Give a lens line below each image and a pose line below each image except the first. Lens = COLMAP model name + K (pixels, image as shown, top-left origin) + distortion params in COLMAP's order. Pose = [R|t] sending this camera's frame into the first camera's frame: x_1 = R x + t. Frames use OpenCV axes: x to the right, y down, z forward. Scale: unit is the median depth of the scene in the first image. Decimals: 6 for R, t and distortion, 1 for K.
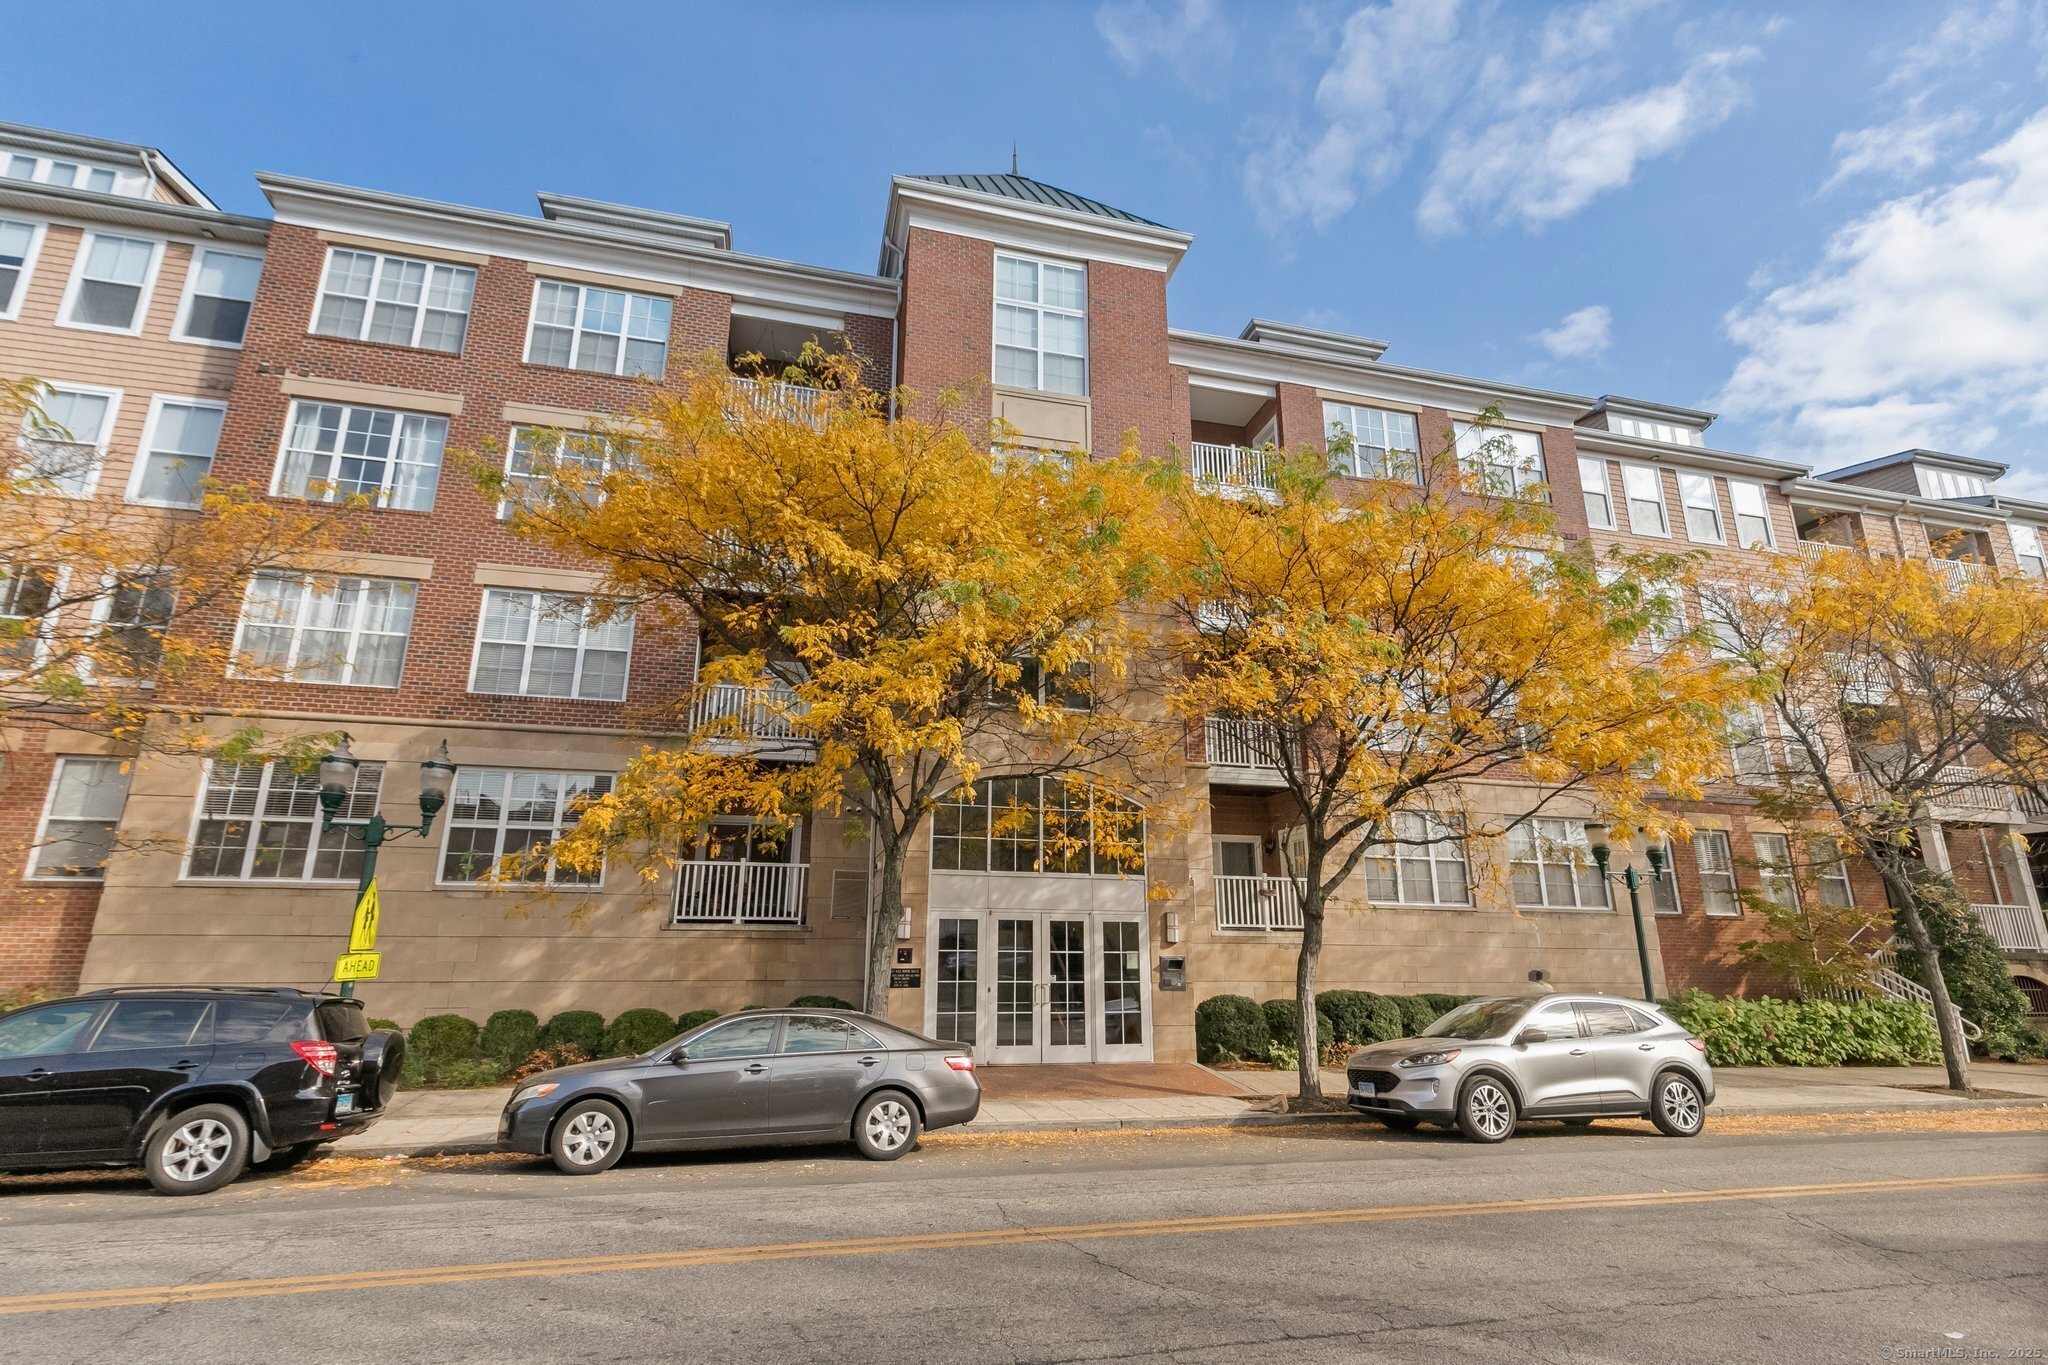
lens RADIAL K [[934.5, 0, 1025.3], [0, 934.5, 708.4], [0, 0, 1]] dist [-0.006986, -0.000292]
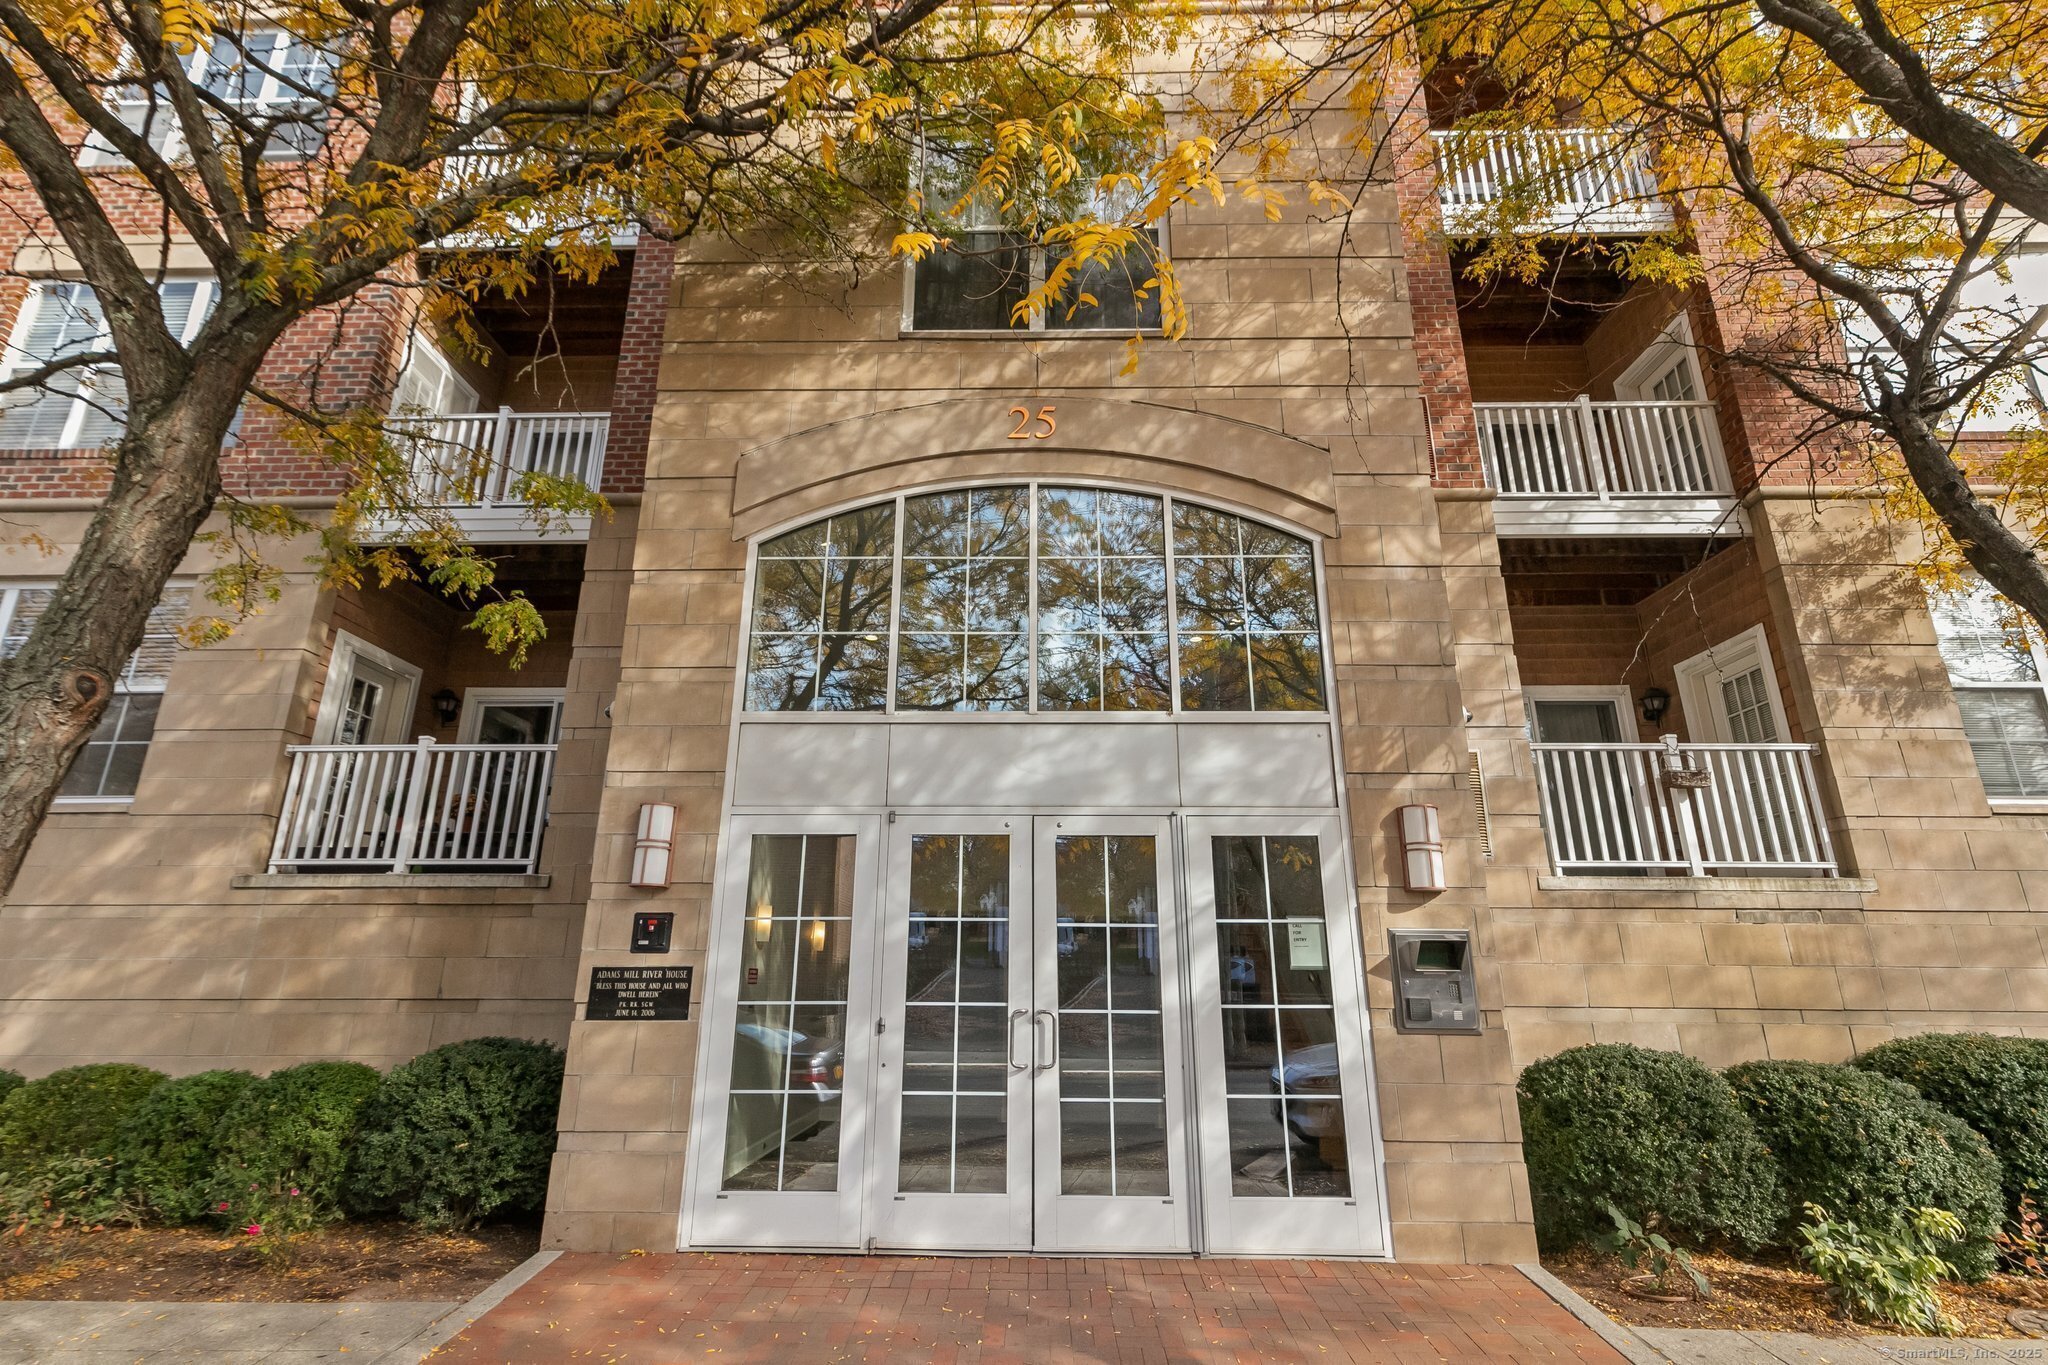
lens RADIAL K [[930.1, 0, 1023.2], [0, 930.1, 703.2], [0, 0, 1]] dist [0.010894, 0.000273]
pose [[0.963941, -0.076979, -0.254738, 0.108782], [0.070722, 0.996928, -0.033646, 0.184614], [0.256545, 0.014417, 0.966425, 0.636320]]
